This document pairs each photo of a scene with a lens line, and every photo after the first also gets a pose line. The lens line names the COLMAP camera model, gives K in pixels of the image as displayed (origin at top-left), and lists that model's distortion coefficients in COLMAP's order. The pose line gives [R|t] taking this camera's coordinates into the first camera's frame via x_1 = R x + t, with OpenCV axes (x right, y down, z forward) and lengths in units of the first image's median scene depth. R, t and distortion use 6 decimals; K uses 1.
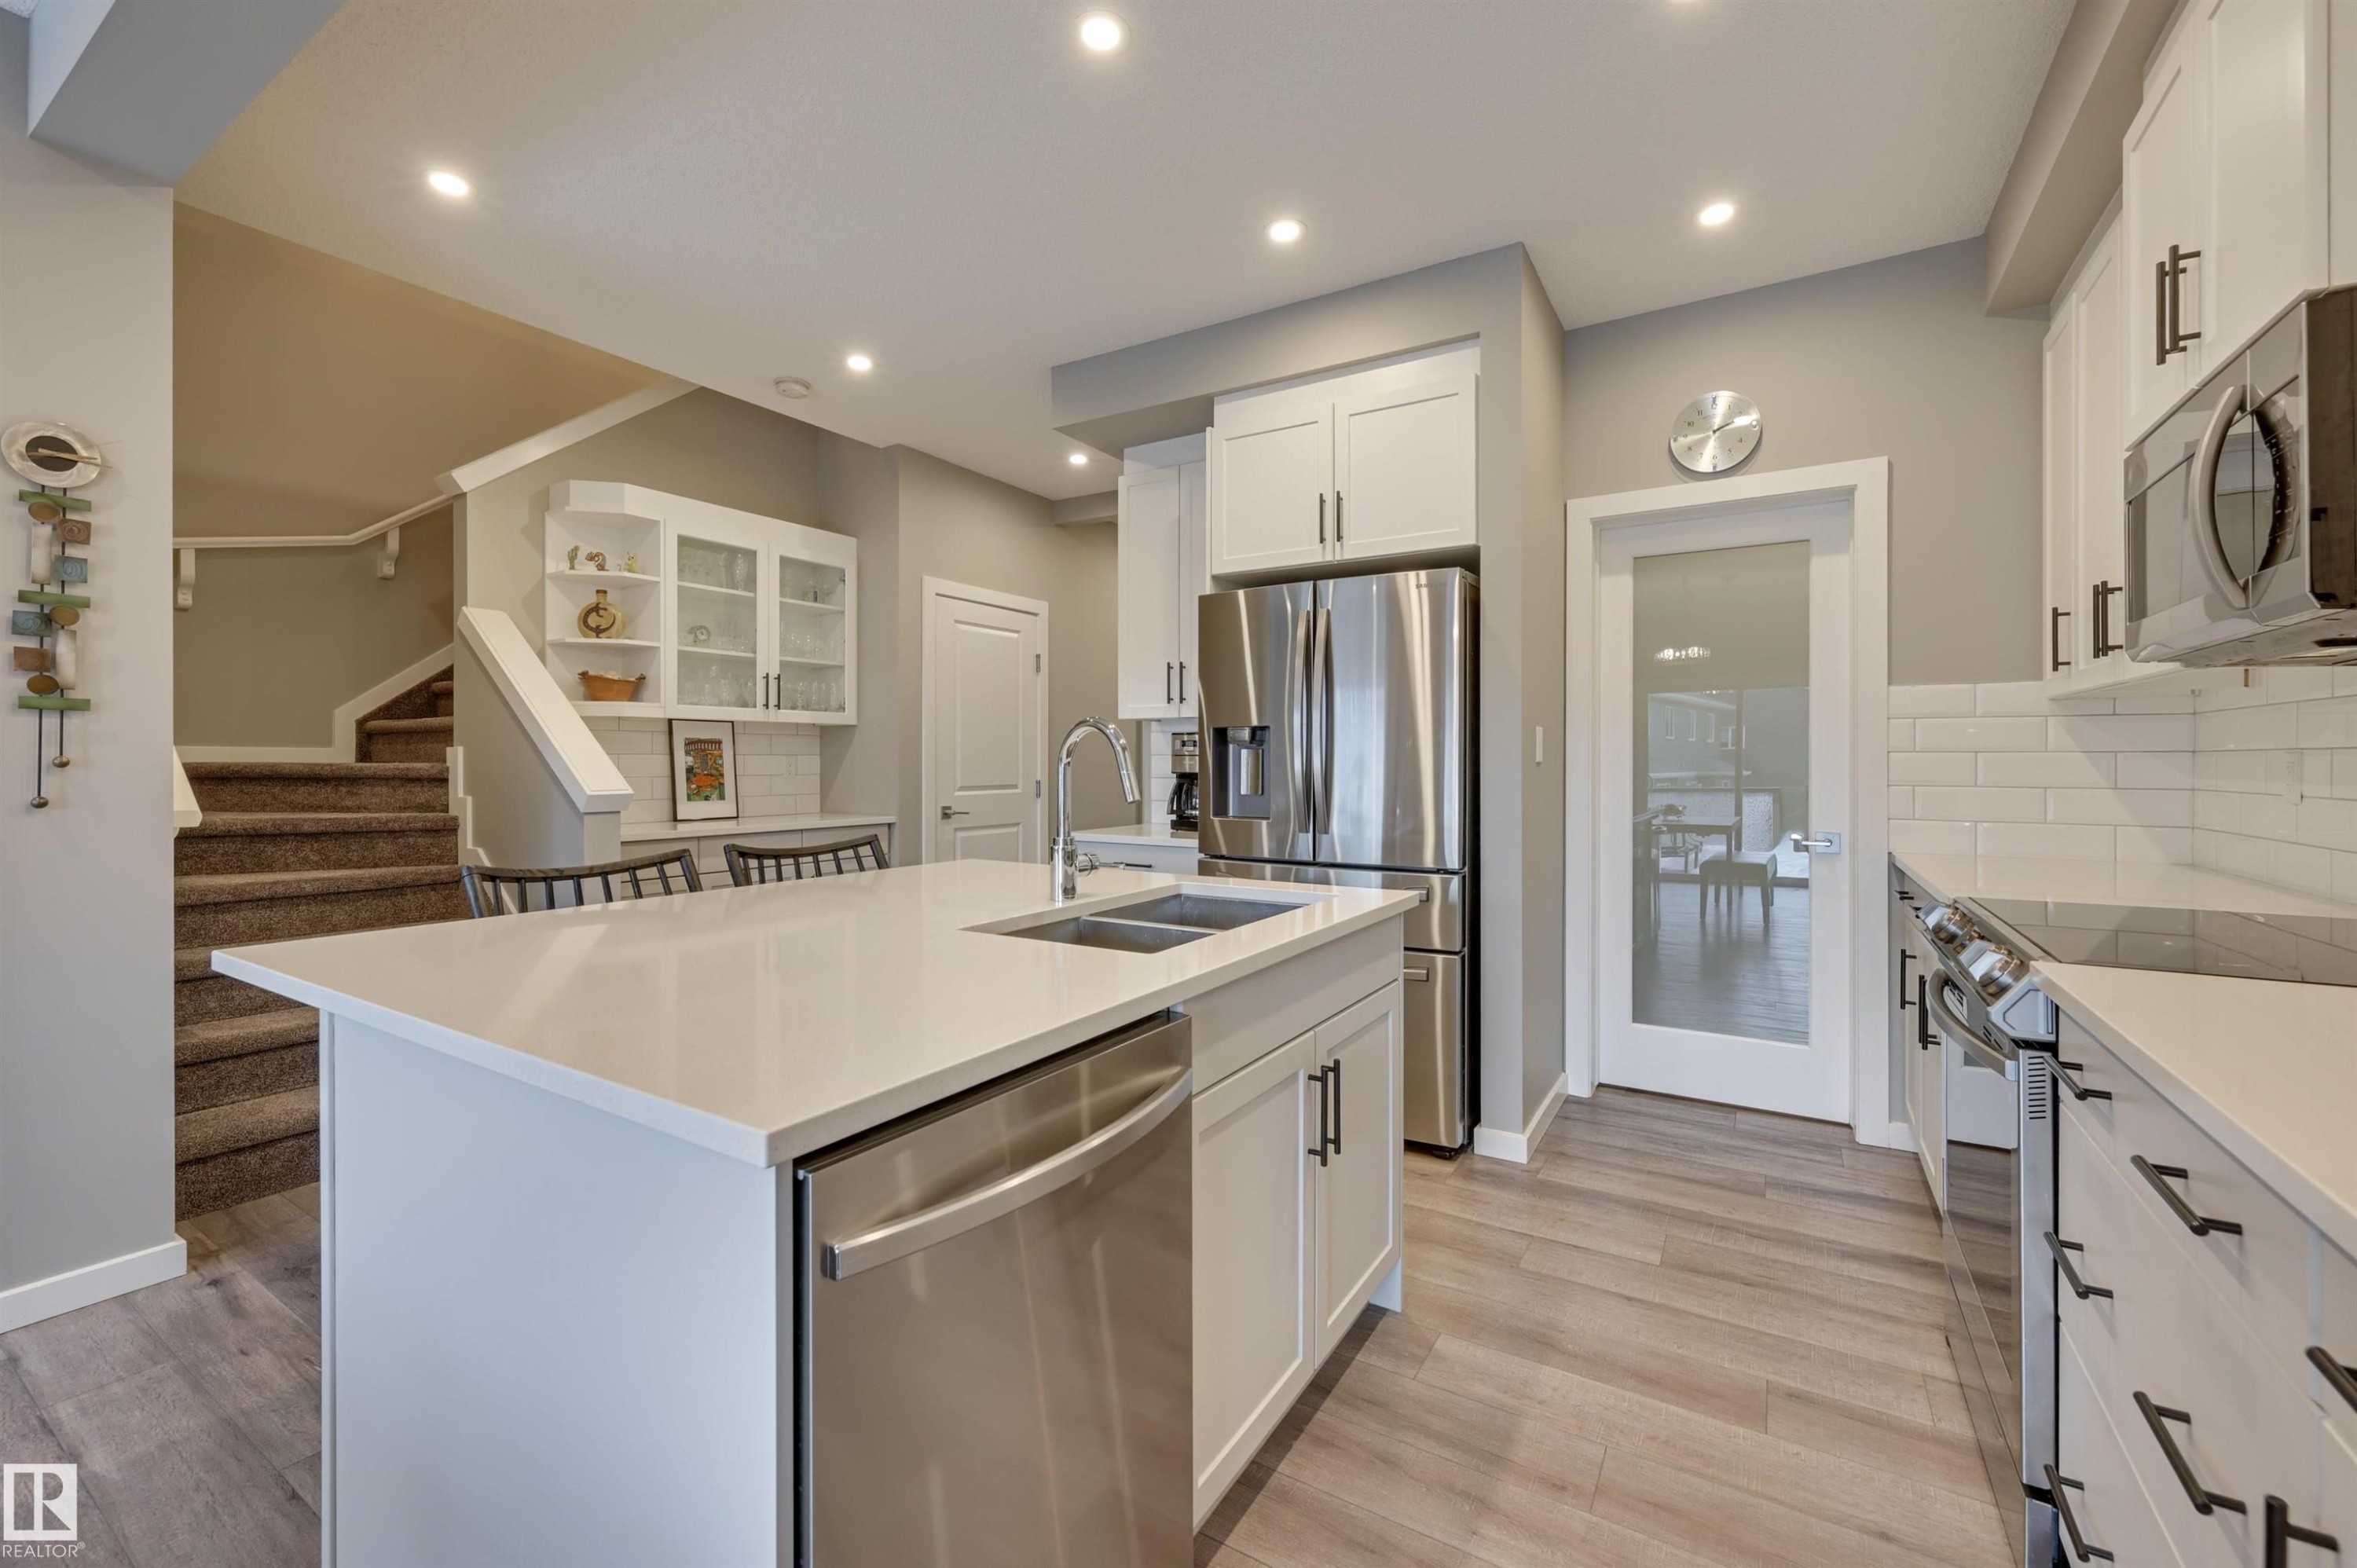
lens RADIAL K [[960.2, 0, 1173.4], [0, 960.2, 766.6], [0, 0, 1]] dist [-0.000656, 0.000101]
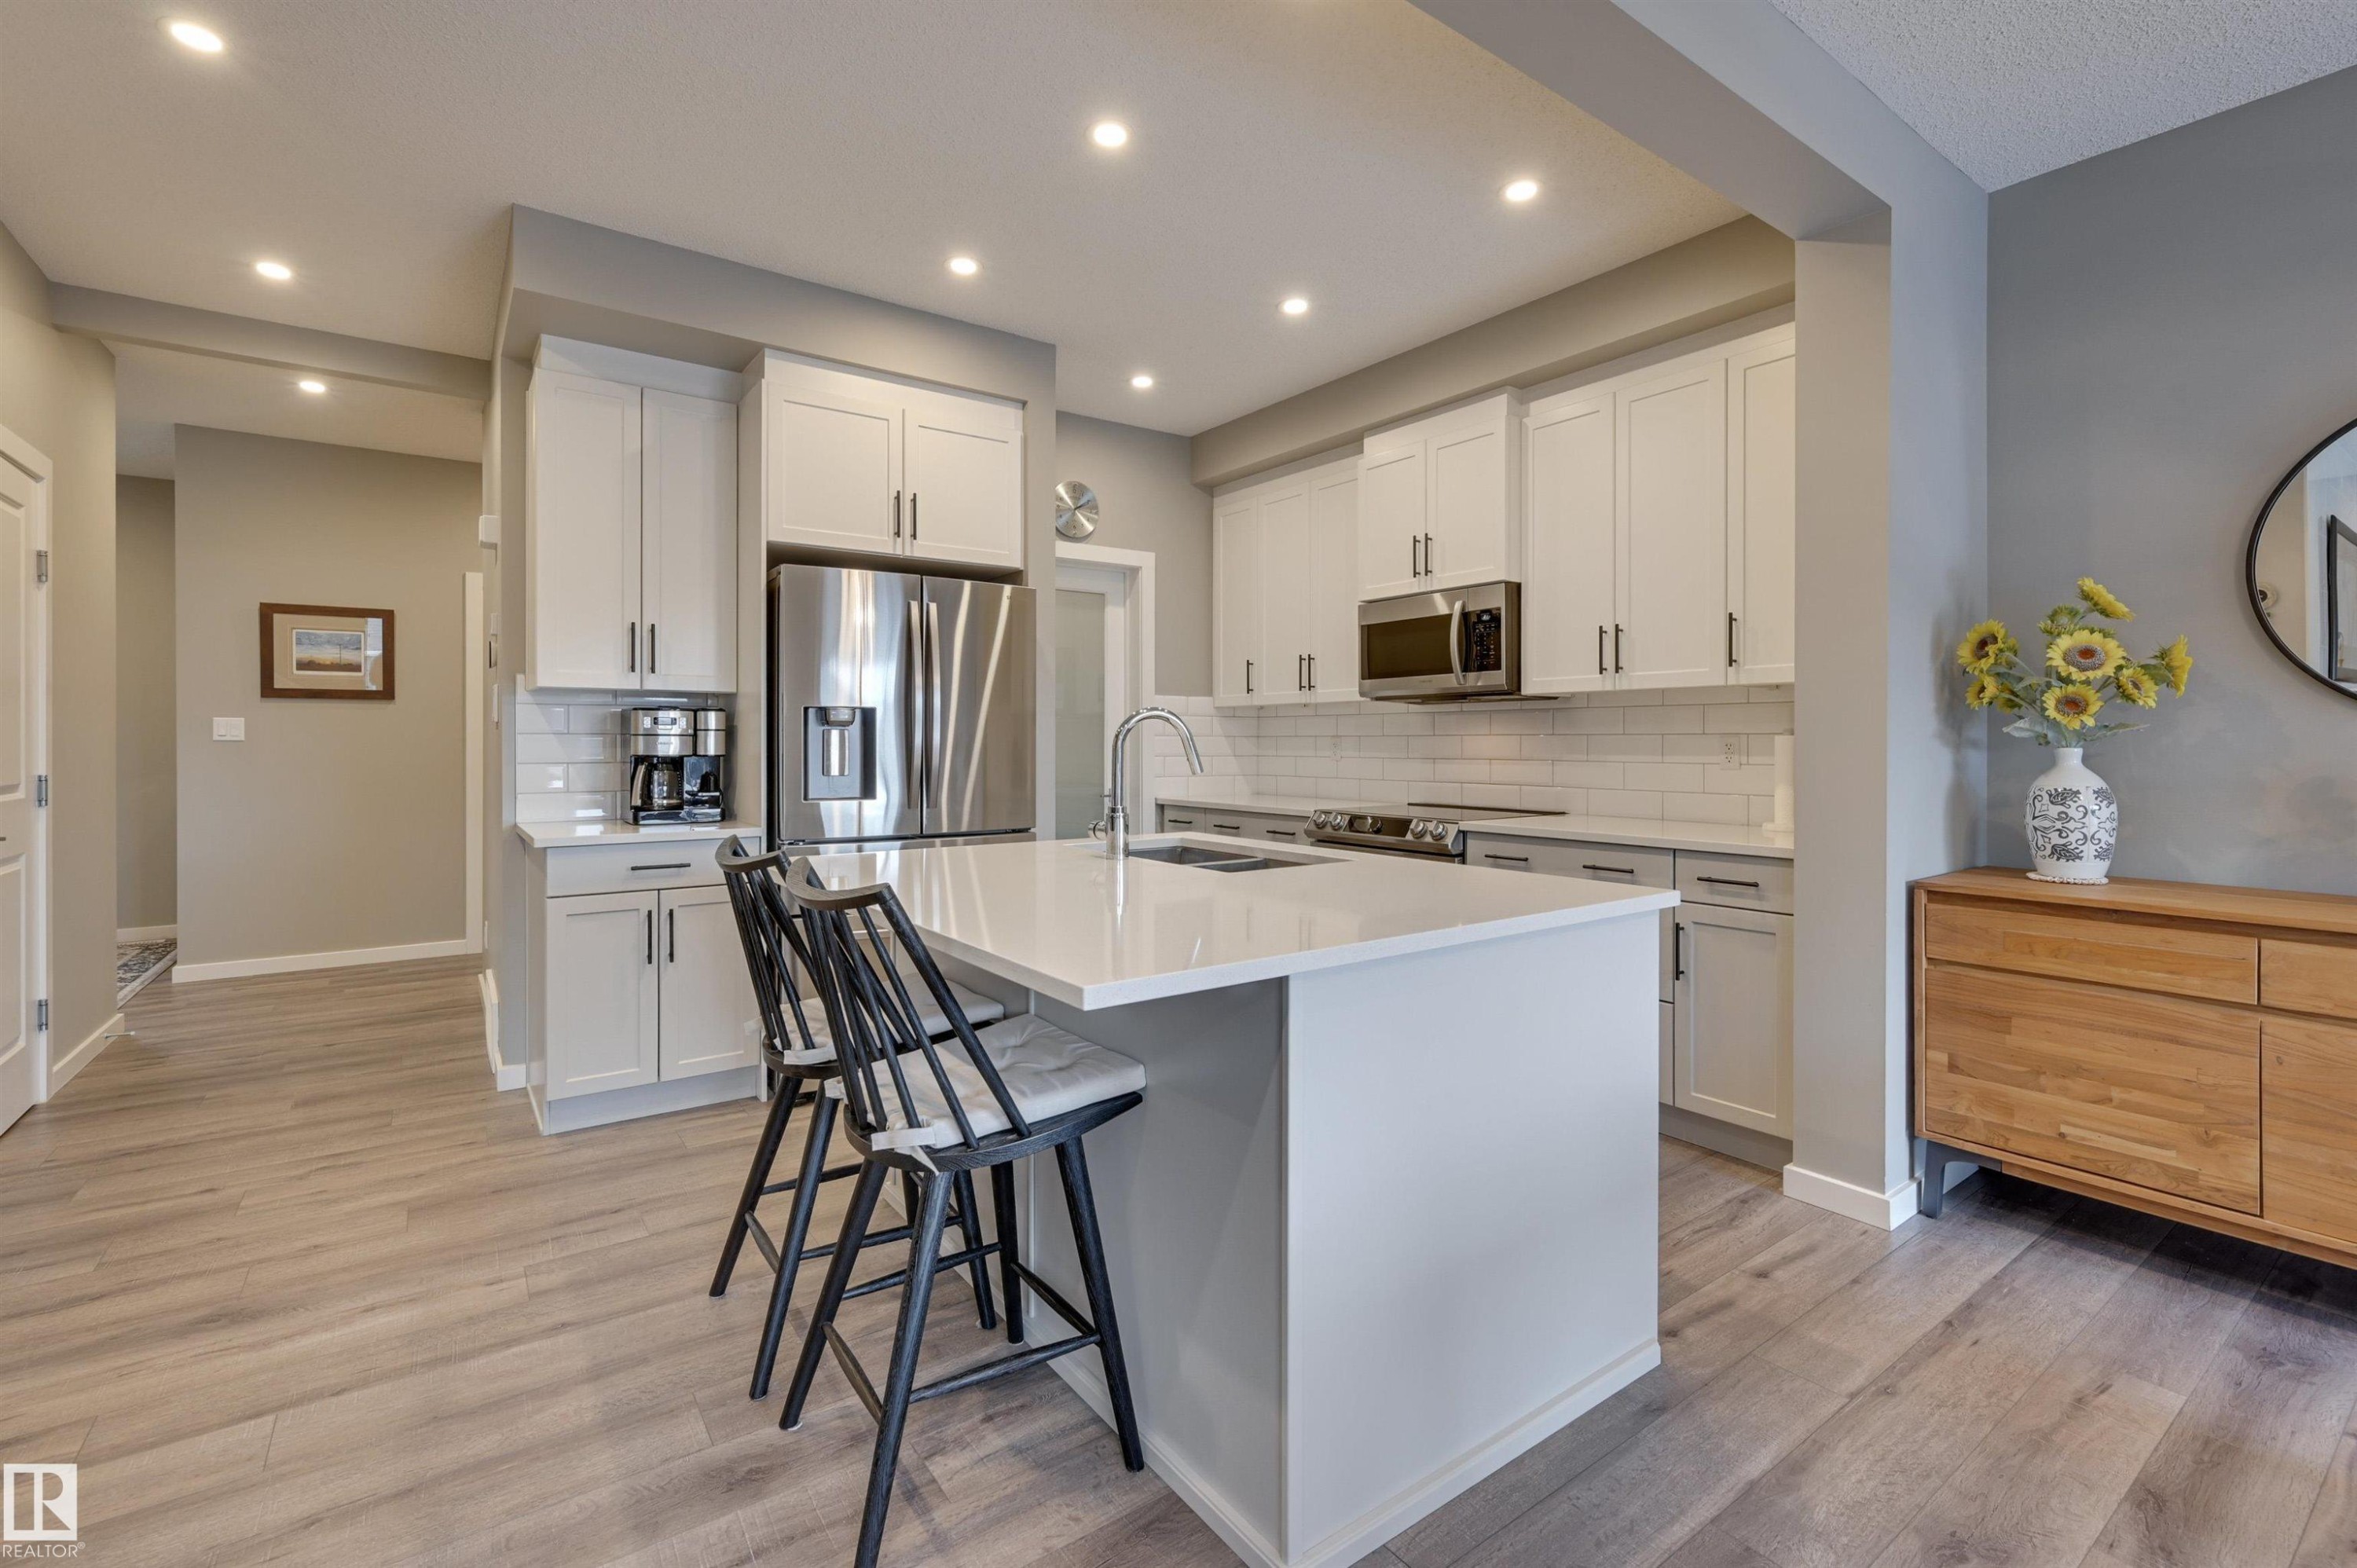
lens RADIAL K [[1020.1, 0, 1179.7], [0, 1020.1, 742.5], [0, 0, 1]] dist [-0.001066, -0.000002]
pose [[0.388603, -0.001718, 0.921404, -0.848899], [0.004720, 0.999989, -0.000126, -0.003305], [-0.921393, 0.004398, 0.388607, 0.298838]]
